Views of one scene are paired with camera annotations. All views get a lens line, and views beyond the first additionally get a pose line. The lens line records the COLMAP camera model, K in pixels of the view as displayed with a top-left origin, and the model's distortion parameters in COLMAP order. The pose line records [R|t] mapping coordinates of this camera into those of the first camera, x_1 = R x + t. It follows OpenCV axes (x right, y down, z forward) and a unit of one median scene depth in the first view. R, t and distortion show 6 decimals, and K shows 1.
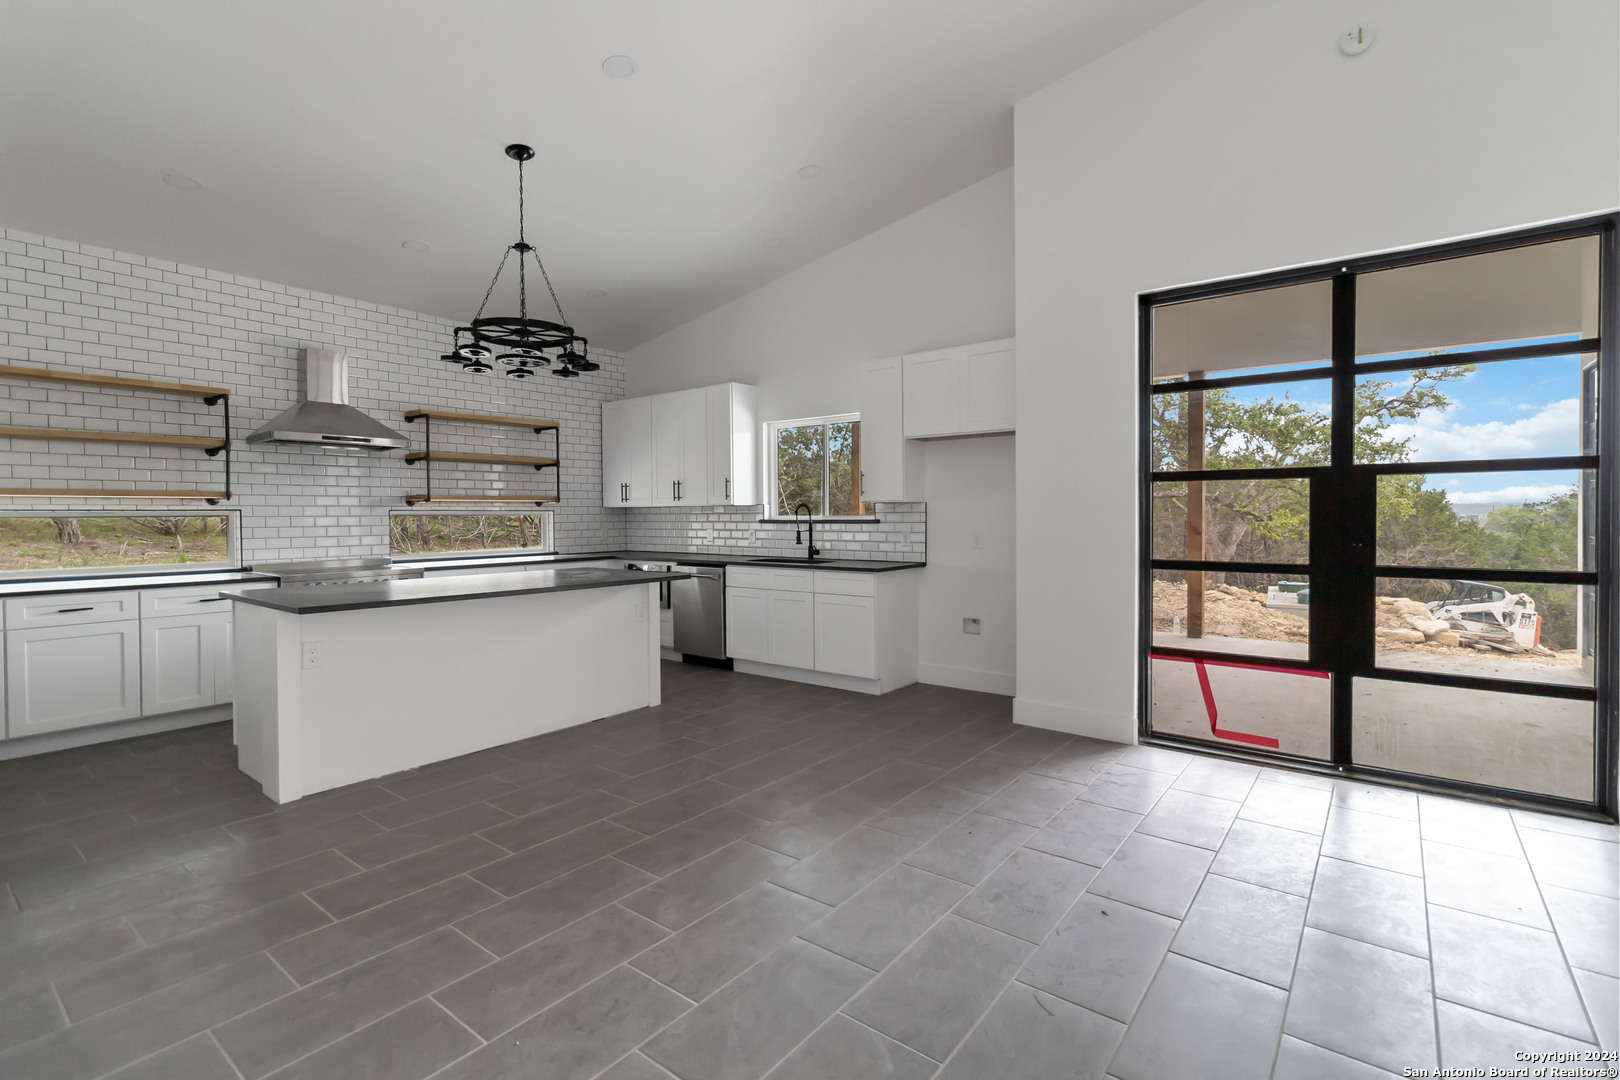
lens RADIAL K [[746.3, 0, 811.6], [0, 746.3, 518.2], [0, 0, 1]] dist [-0.000738, -0.000156]
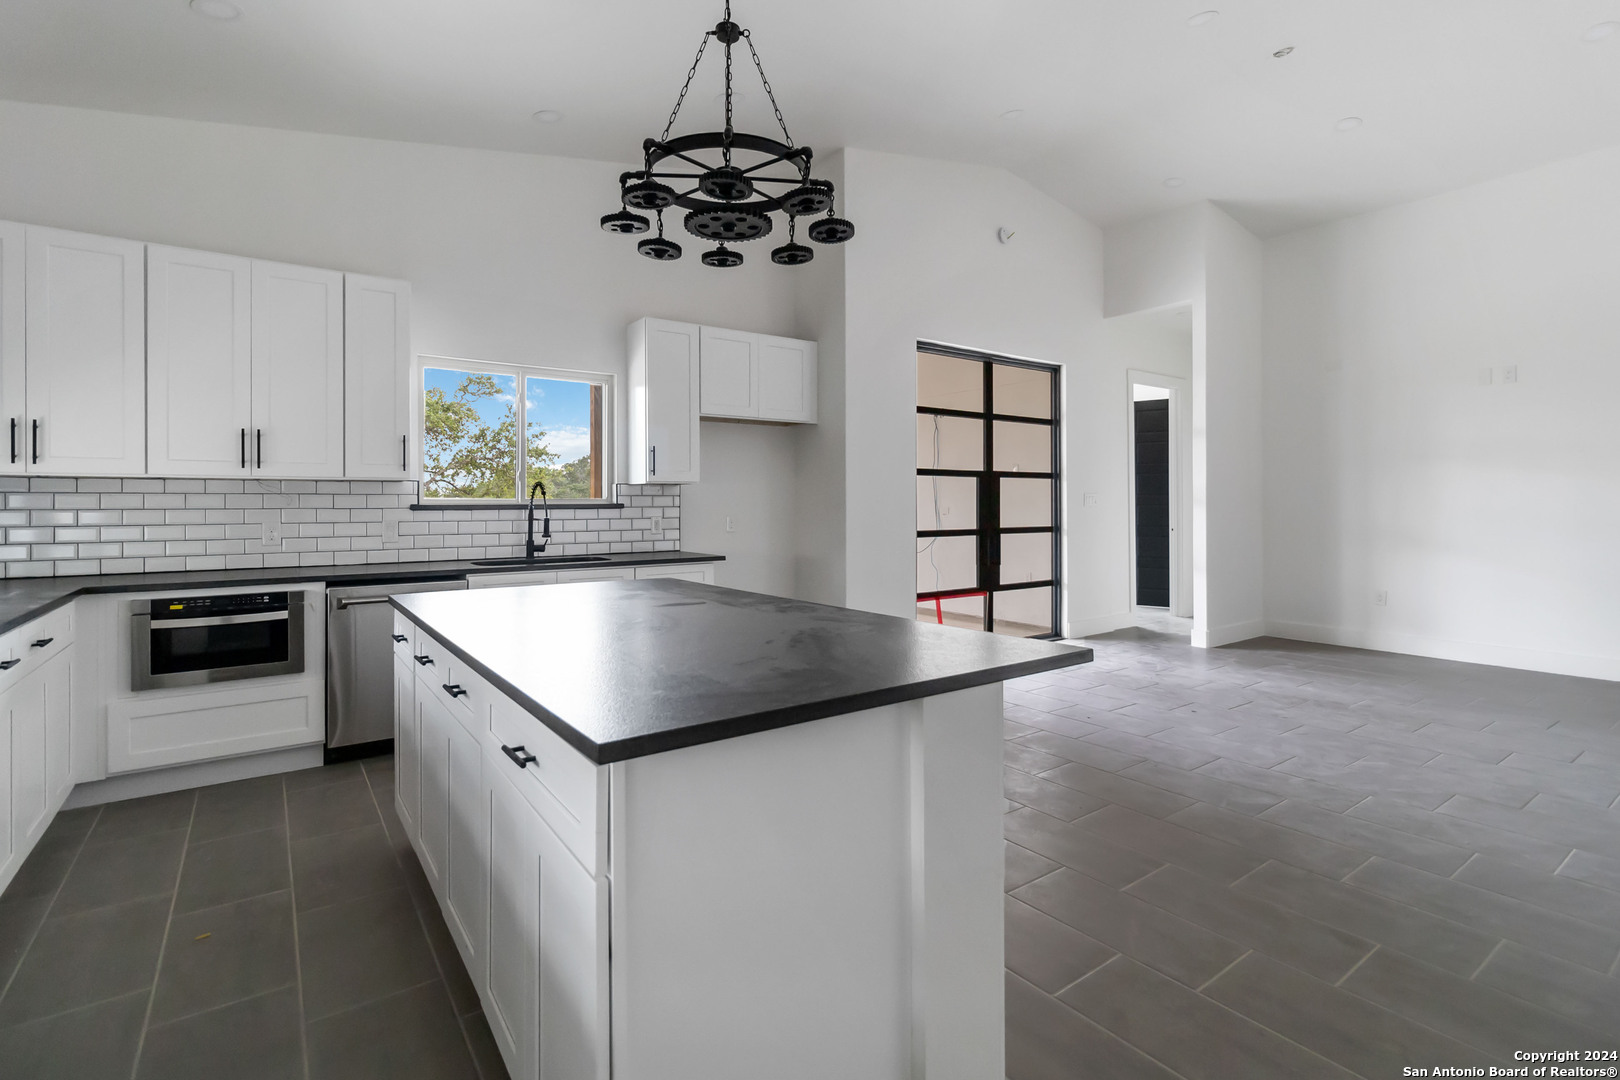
lens RADIAL K [[760.4, 0, 809.9], [0, 760.4, 505.7], [0, 0, 1]] dist [0.002941, 0.000612]
pose [[0.274911, 0.002817, 0.961465, -0.705879], [0.005916, 0.999972, -0.004622, 0.009494], [-0.961451, 0.006958, 0.274887, 0.584532]]
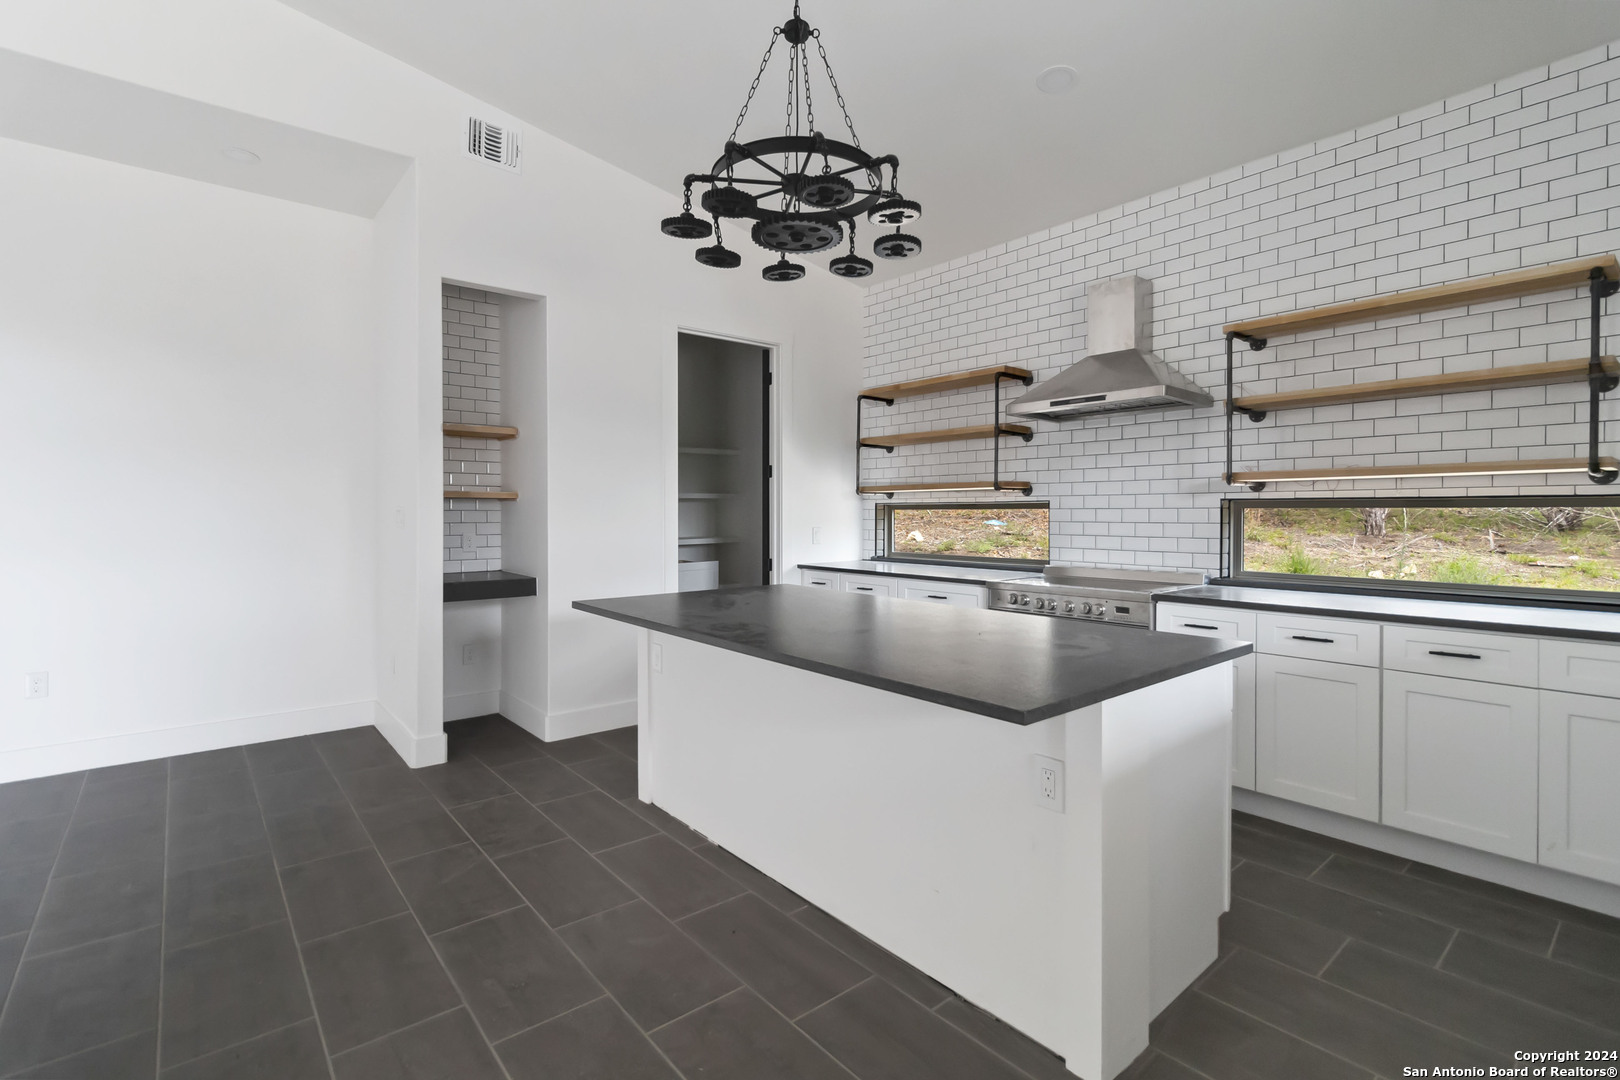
lens RADIAL K [[760.4, 0, 809.9], [0, 760.4, 505.7], [0, 0, 1]] dist [0.002941, 0.000612]
pose [[-0.207007, 0.001649, -0.978338, 0.134791], [-0.002722, 0.999994, 0.002261, -0.005947], [0.978336, 0.003131, -0.207002, 0.847507]]
